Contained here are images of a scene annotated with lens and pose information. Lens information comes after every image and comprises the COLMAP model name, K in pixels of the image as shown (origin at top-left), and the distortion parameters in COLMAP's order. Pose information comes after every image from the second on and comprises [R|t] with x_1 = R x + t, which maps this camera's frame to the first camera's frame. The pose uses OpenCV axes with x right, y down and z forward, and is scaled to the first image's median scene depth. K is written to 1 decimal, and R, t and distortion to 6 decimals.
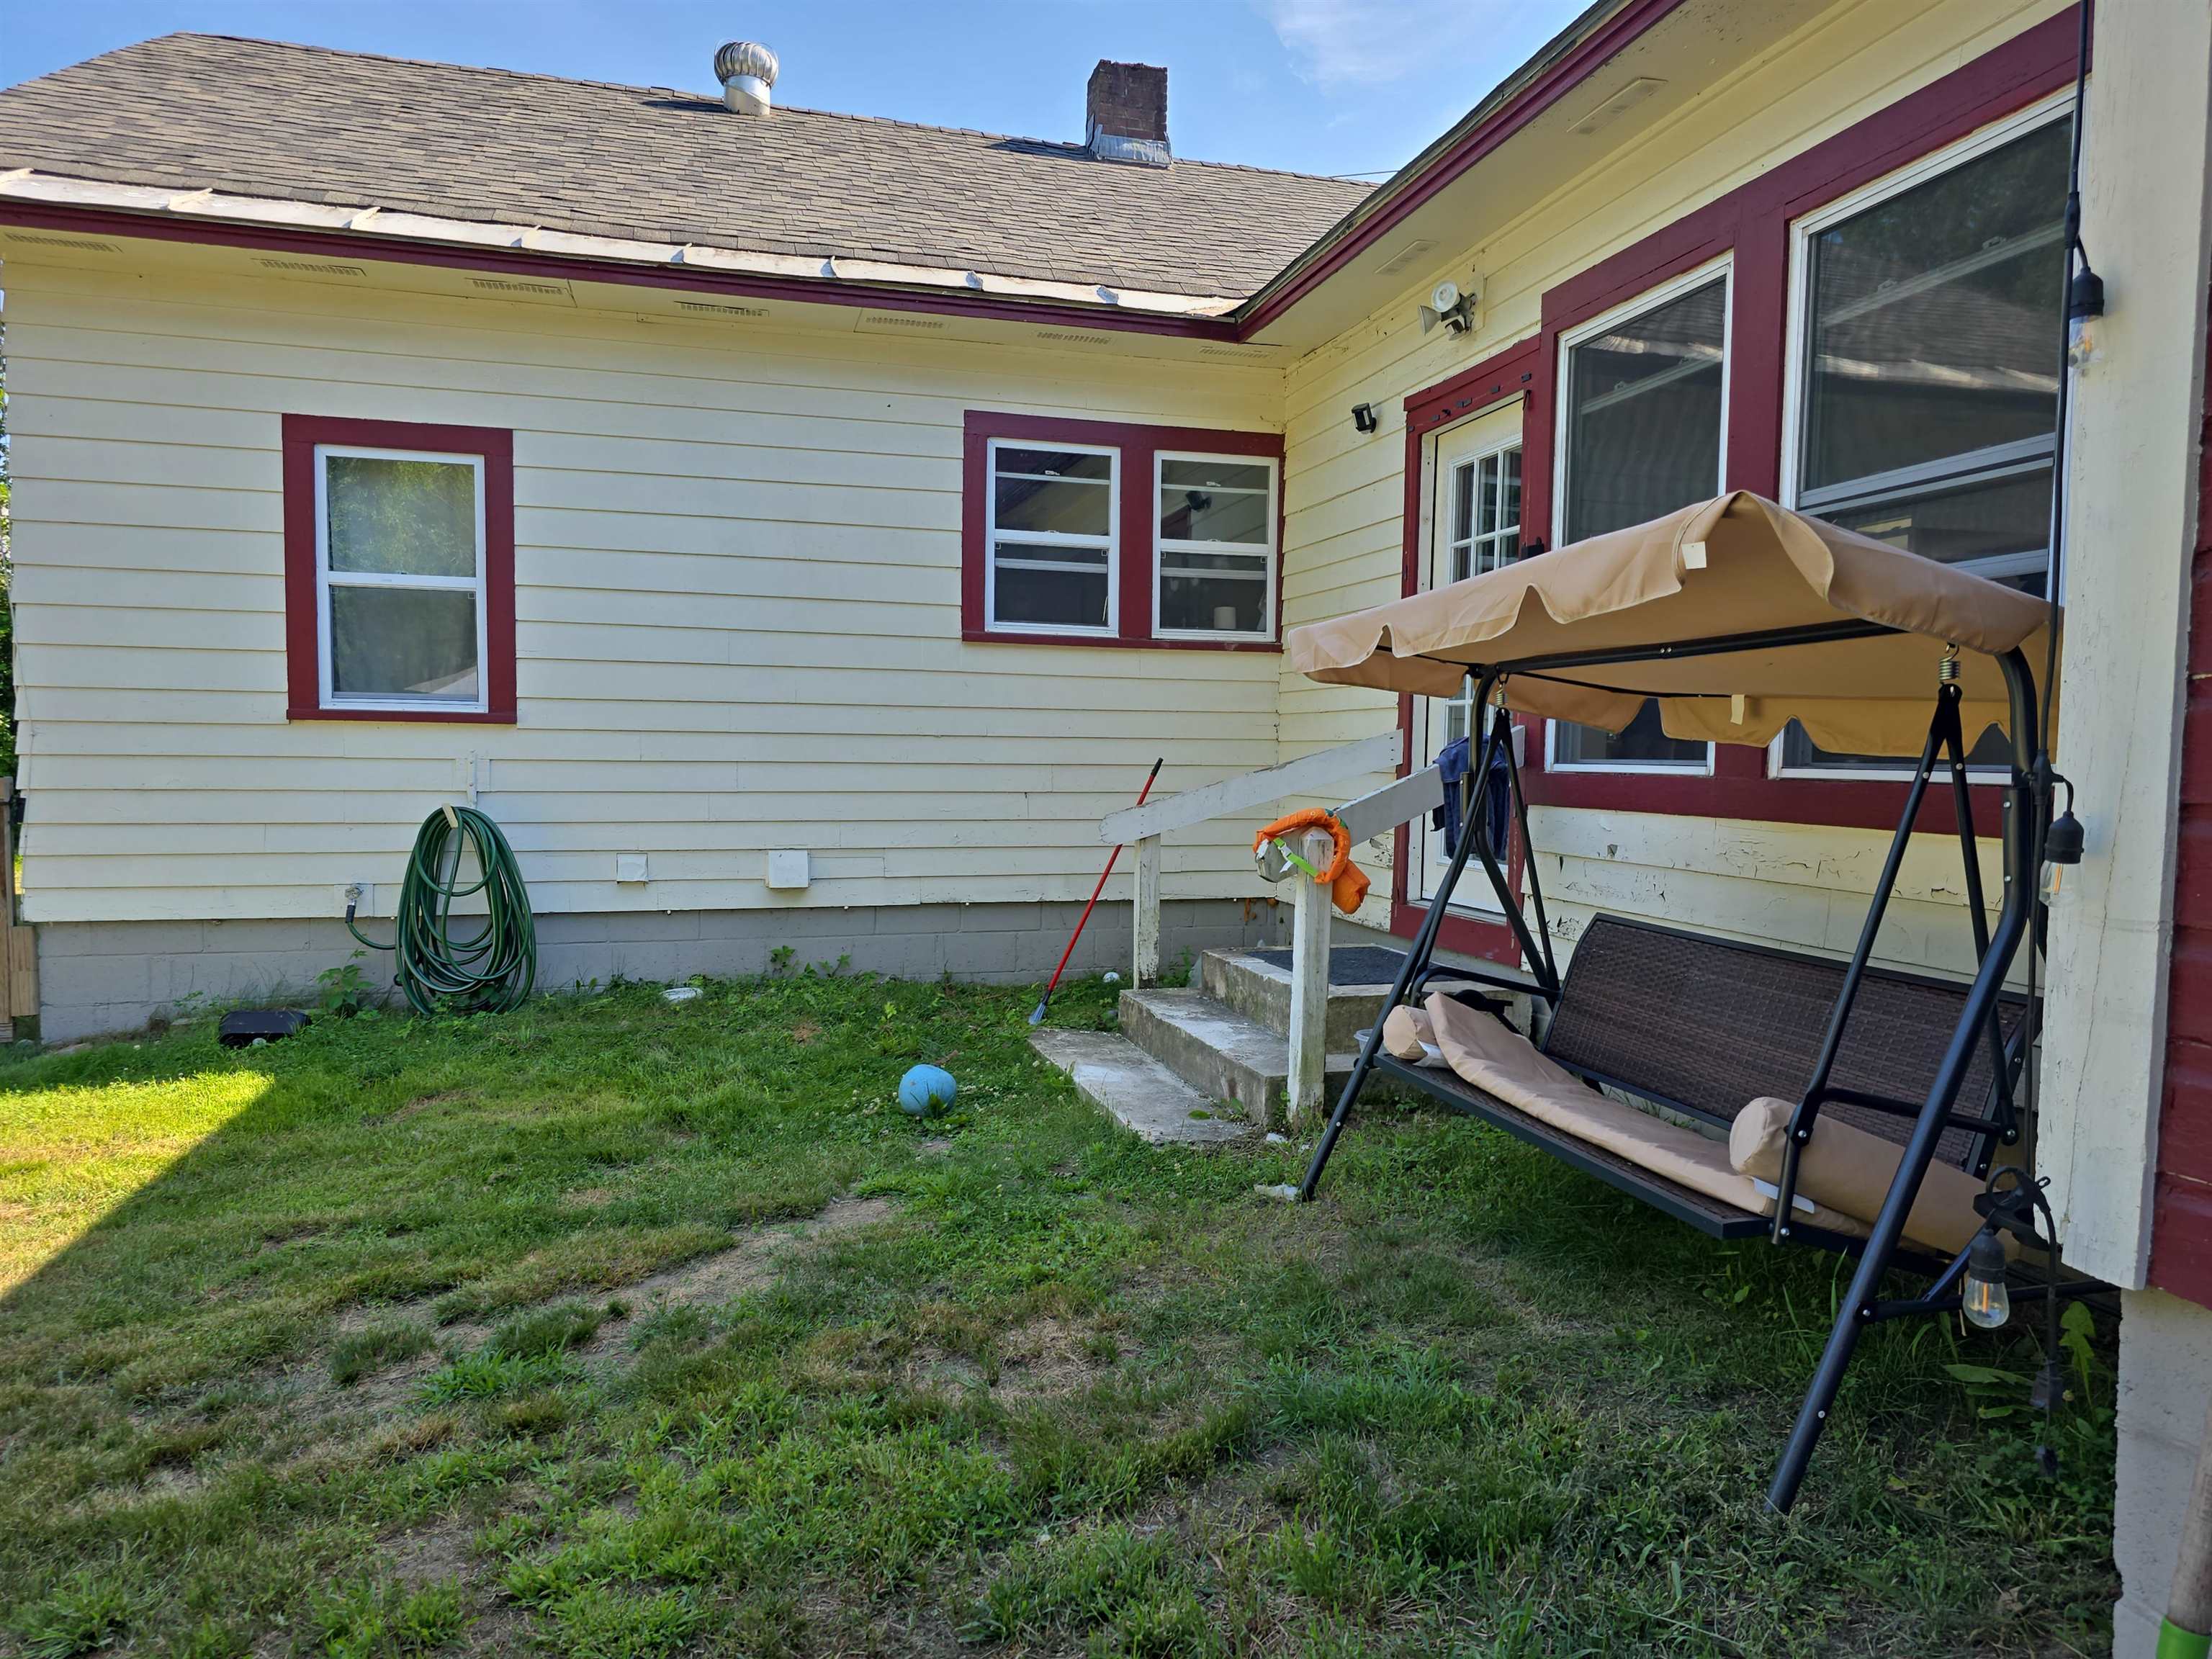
lens RADIAL K [[1466.9, 0, 1113.9], [0, 1466.9, 835.9], [0, 0, 1]] dist [-0.005305, 0.005946]
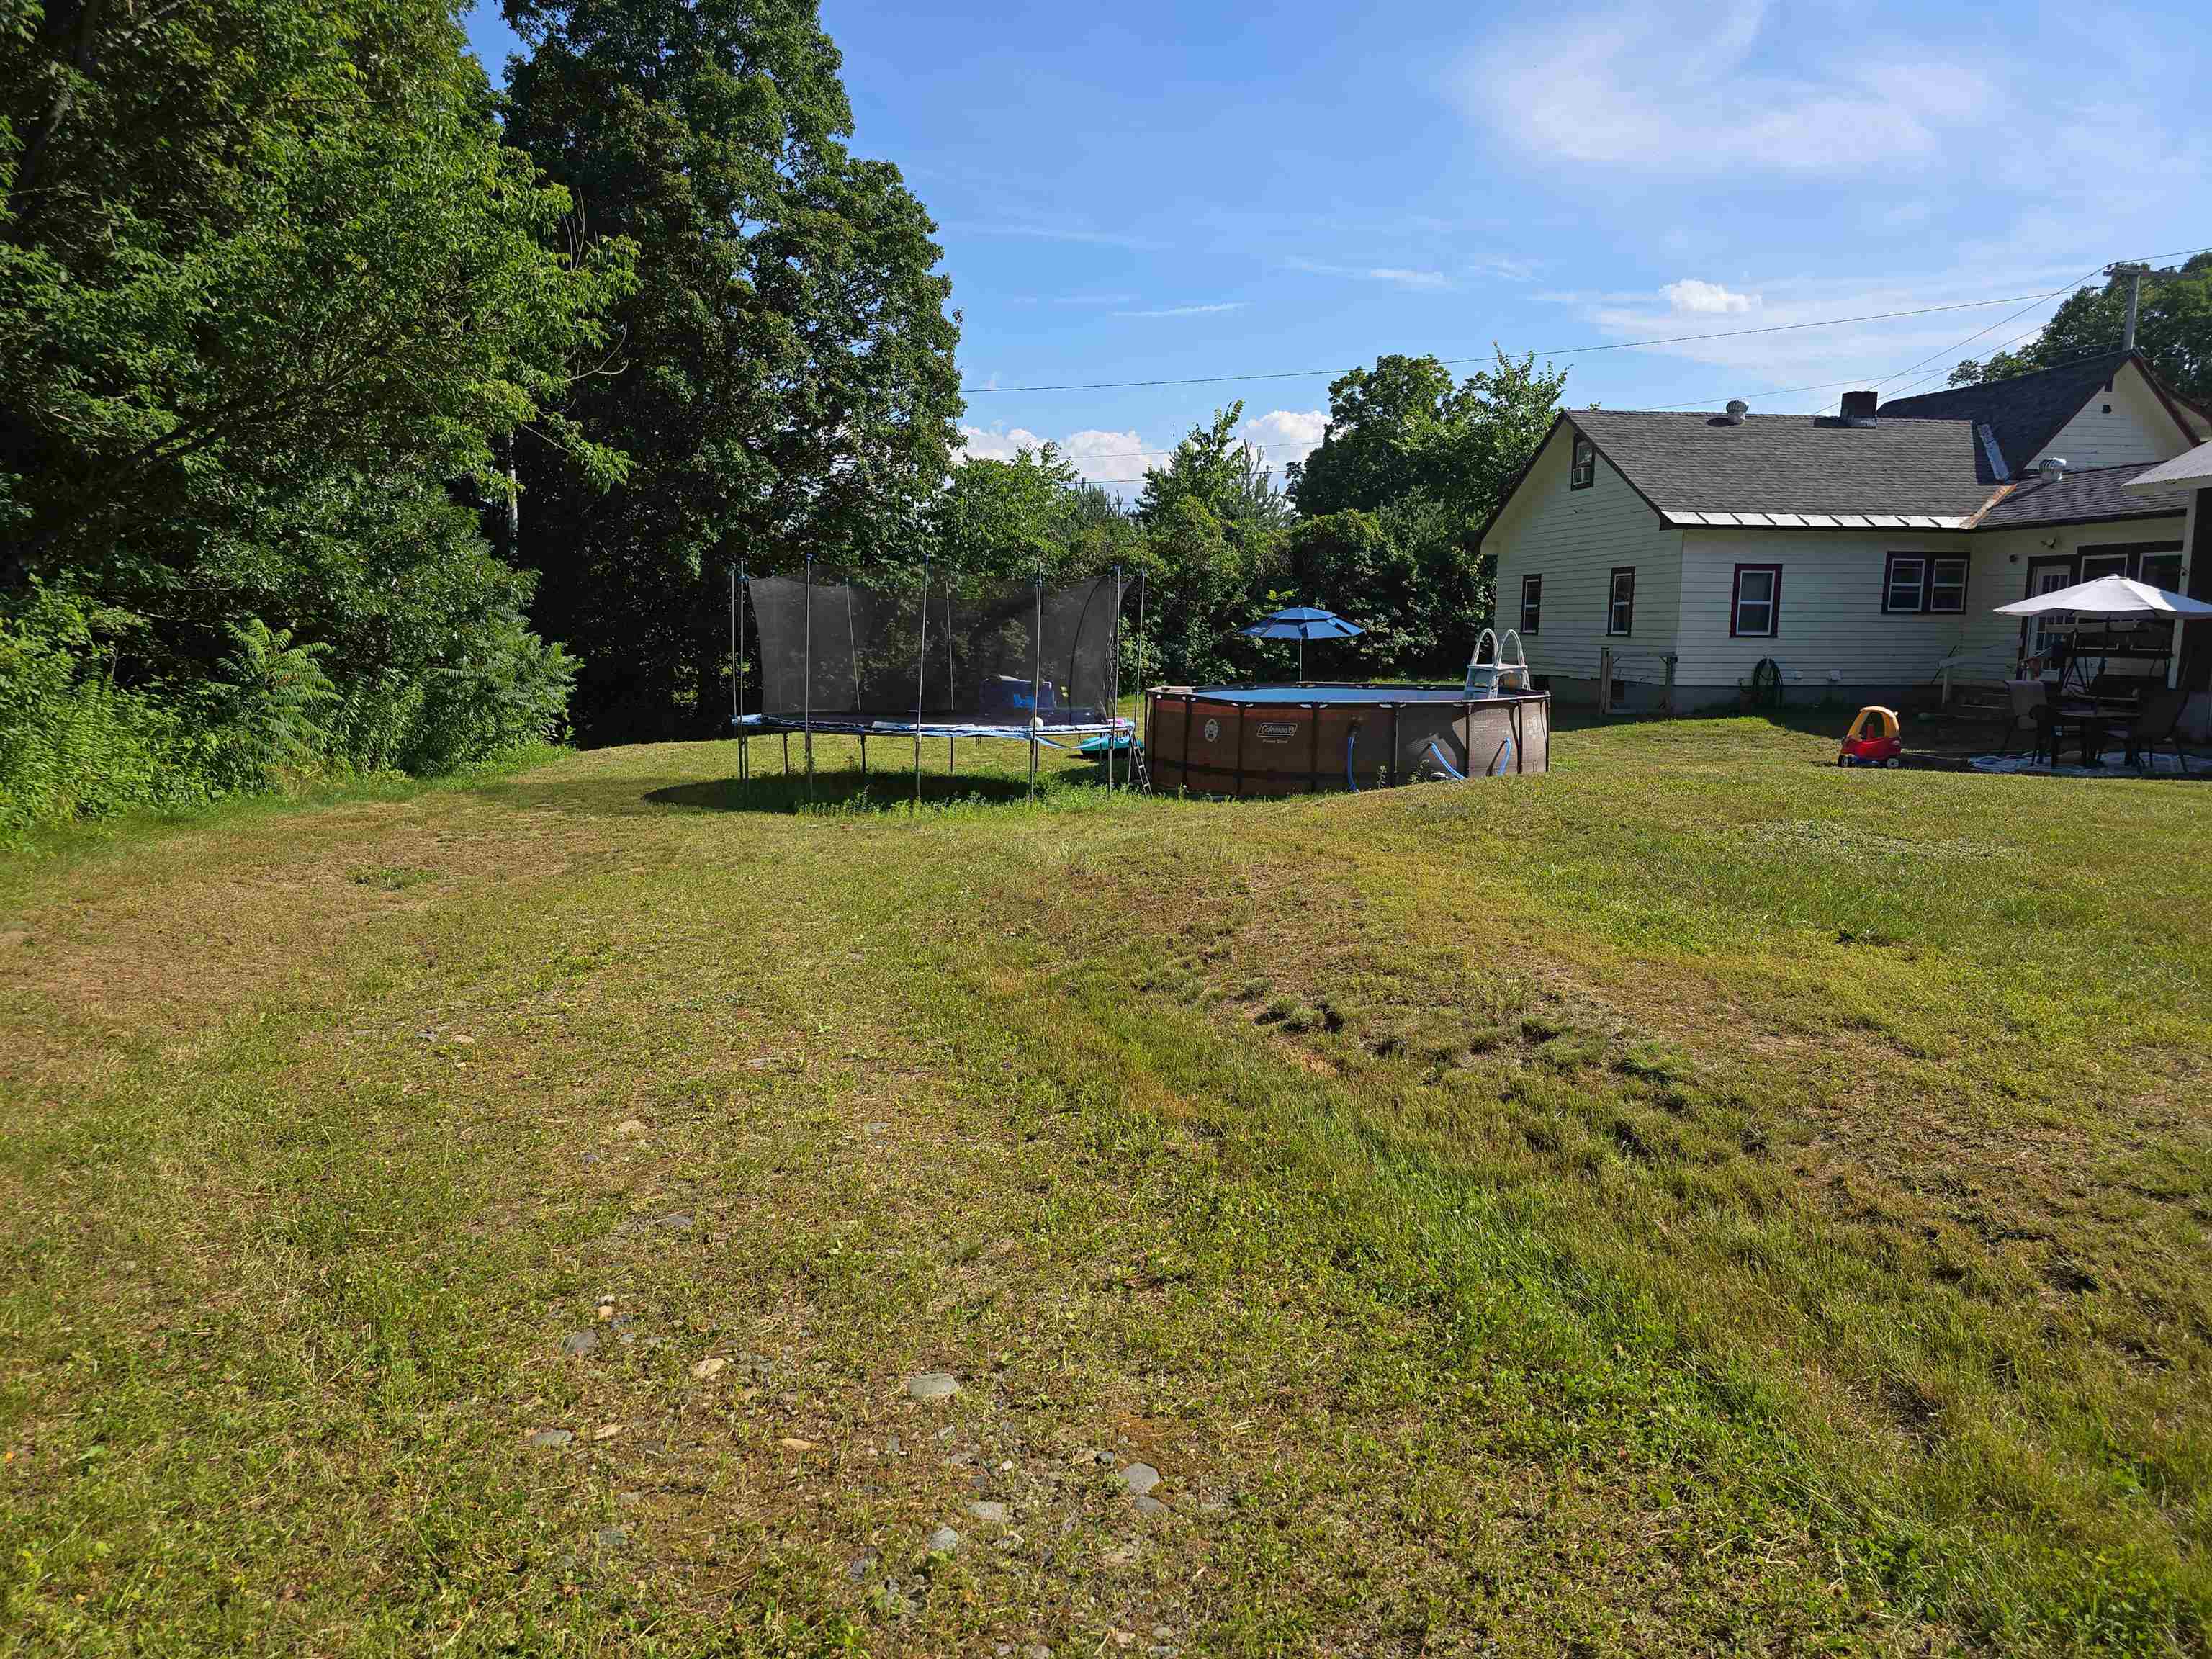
lens RADIAL K [[1466.9, 0, 1096.7], [0, 1466.9, 823.2], [0, 0, 1]] dist [-0.005305, 0.005946]
pose [[0.992707, 0.006645, -0.120371, -1.760904], [0.003247, 0.996644, 0.081794, 0.094073], [0.120510, -0.081589, 0.989354, -3.197254]]
